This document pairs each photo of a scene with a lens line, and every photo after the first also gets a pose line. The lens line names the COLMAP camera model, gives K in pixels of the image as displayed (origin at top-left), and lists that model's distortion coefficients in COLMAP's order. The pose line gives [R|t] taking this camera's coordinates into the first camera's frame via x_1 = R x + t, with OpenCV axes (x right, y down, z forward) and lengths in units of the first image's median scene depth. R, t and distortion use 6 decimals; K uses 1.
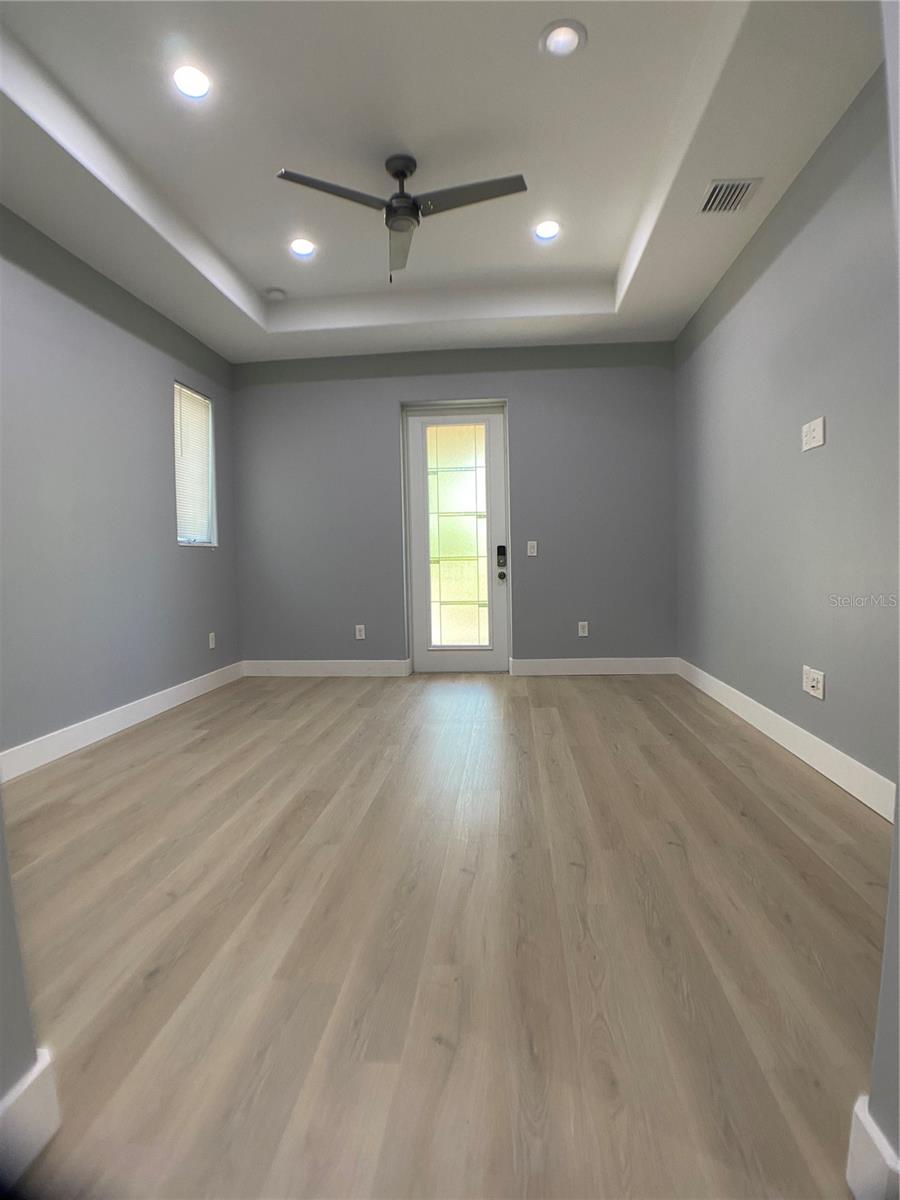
lens RADIAL K [[626.7, 0, 451.7], [0, 626.7, 598.1], [0, 0, 1]] dist [-0.087060, 0.007266]
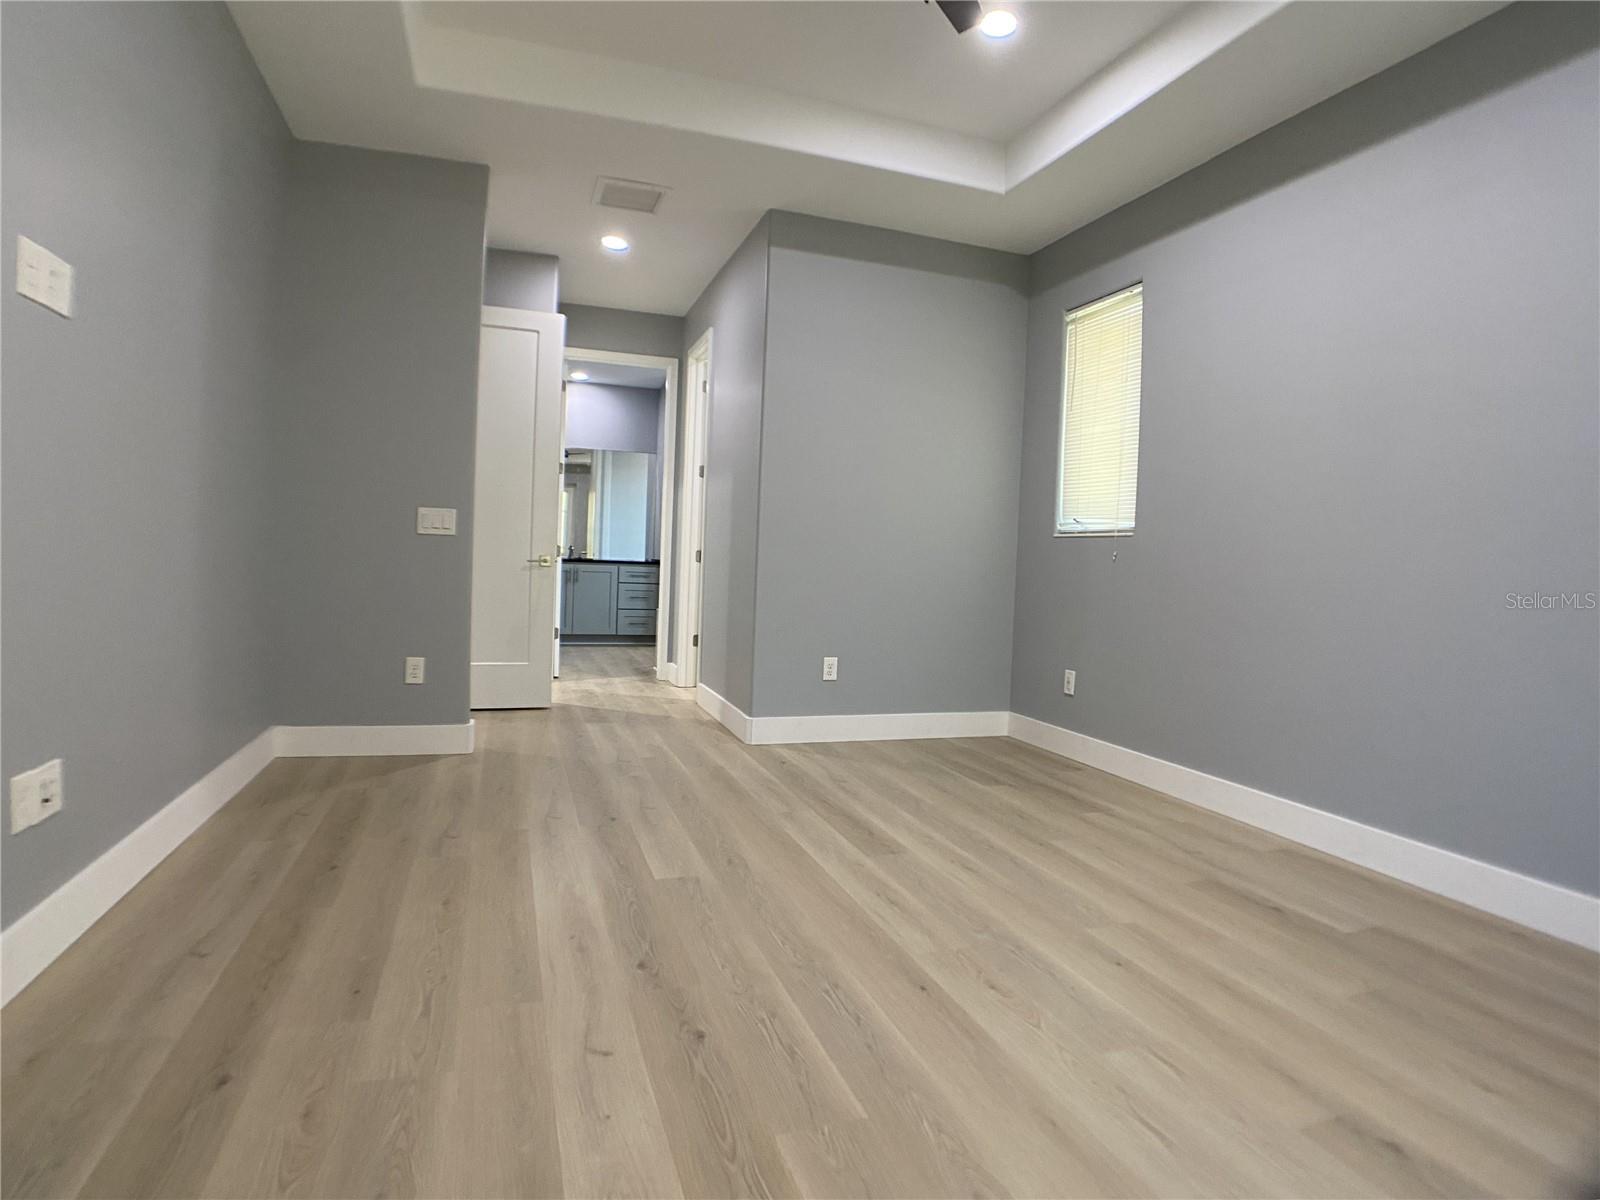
lens RADIAL K [[829.5, 0, 805.8], [0, 829.5, 602.5], [0, 0, 1]] dist [-0.107059, 0.023227]
pose [[-0.907372, 0.009798, -0.420214, 0.294562], [-0.045083, 0.991693, 0.120470, -0.112683], [0.417903, 0.128255, -0.899393, 1.782617]]
